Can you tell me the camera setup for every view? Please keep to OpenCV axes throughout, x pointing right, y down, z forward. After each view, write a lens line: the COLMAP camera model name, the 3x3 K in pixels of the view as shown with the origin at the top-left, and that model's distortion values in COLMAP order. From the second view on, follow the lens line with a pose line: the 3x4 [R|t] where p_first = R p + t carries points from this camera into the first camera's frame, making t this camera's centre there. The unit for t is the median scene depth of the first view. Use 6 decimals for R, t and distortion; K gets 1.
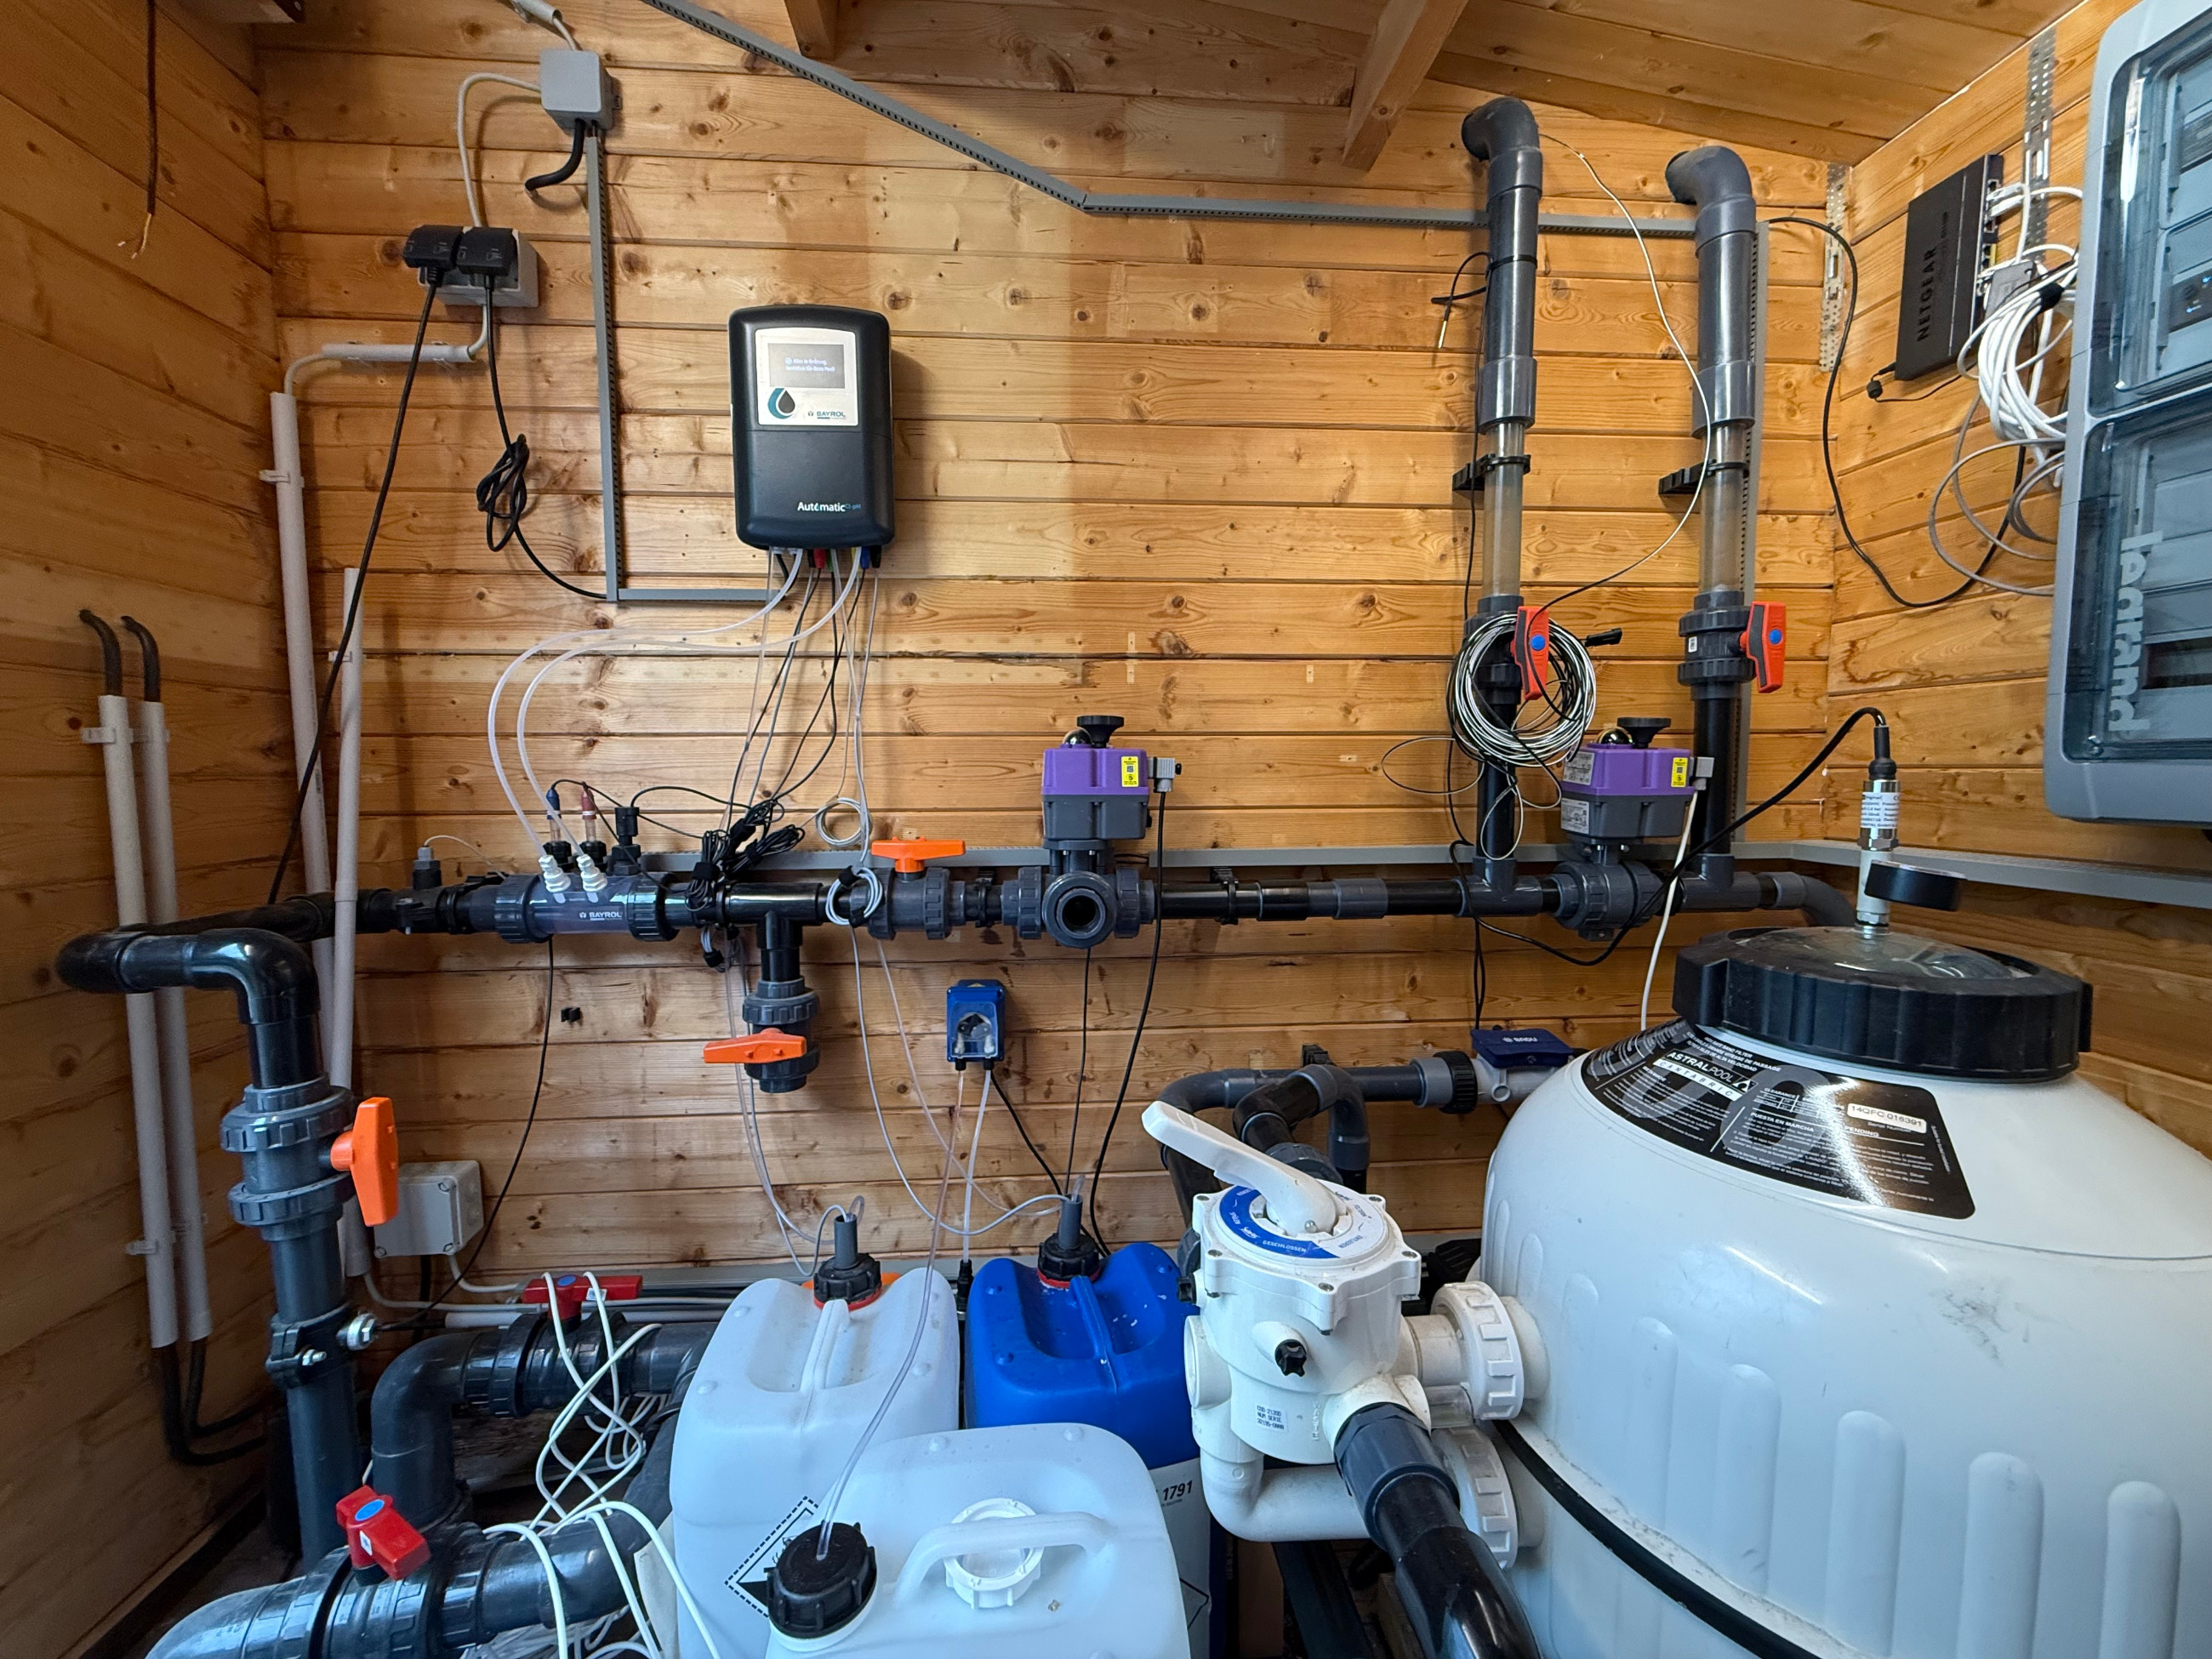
lens RADIAL K [[885.8, 0, 1100.8], [0, 885.8, 831.2], [0, 0, 1]] dist [0.001343, 0.000399]
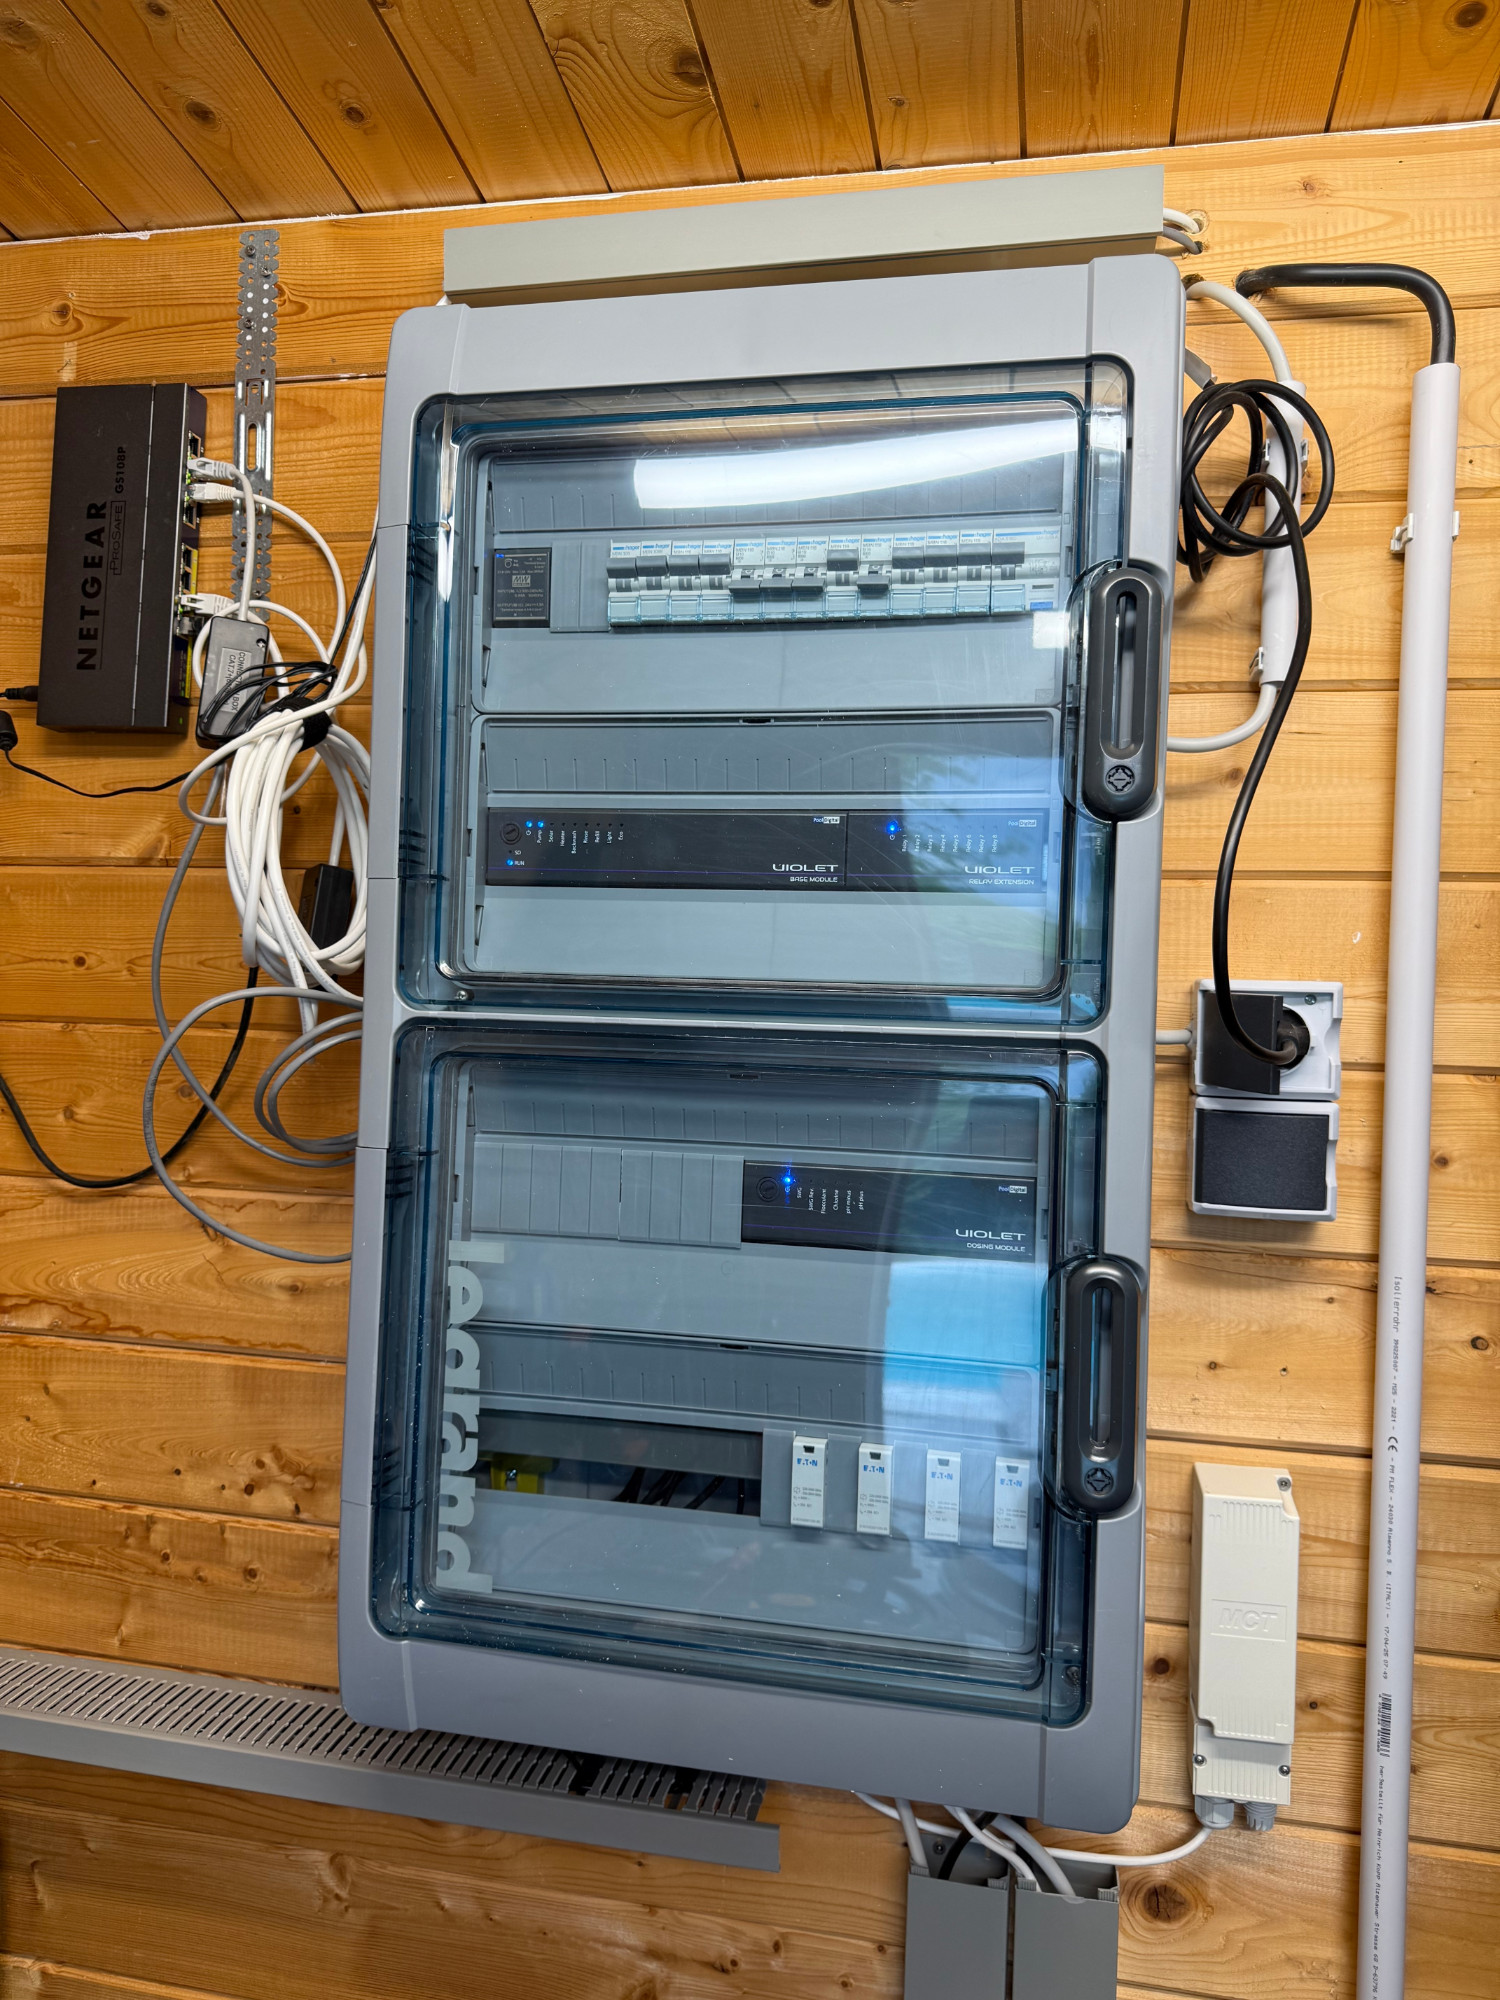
lens RADIAL K [[1425.4, 0, 750.8], [0, 1425.4, 996.4], [0, 0, 1]] dist [0.000762, -0.008530]
pose [[0.278925, 0.022104, 0.960059, 0.277559], [0.032896, 0.998928, -0.032556, -0.354911], [-0.959749, 0.040663, 0.277899, 0.451770]]
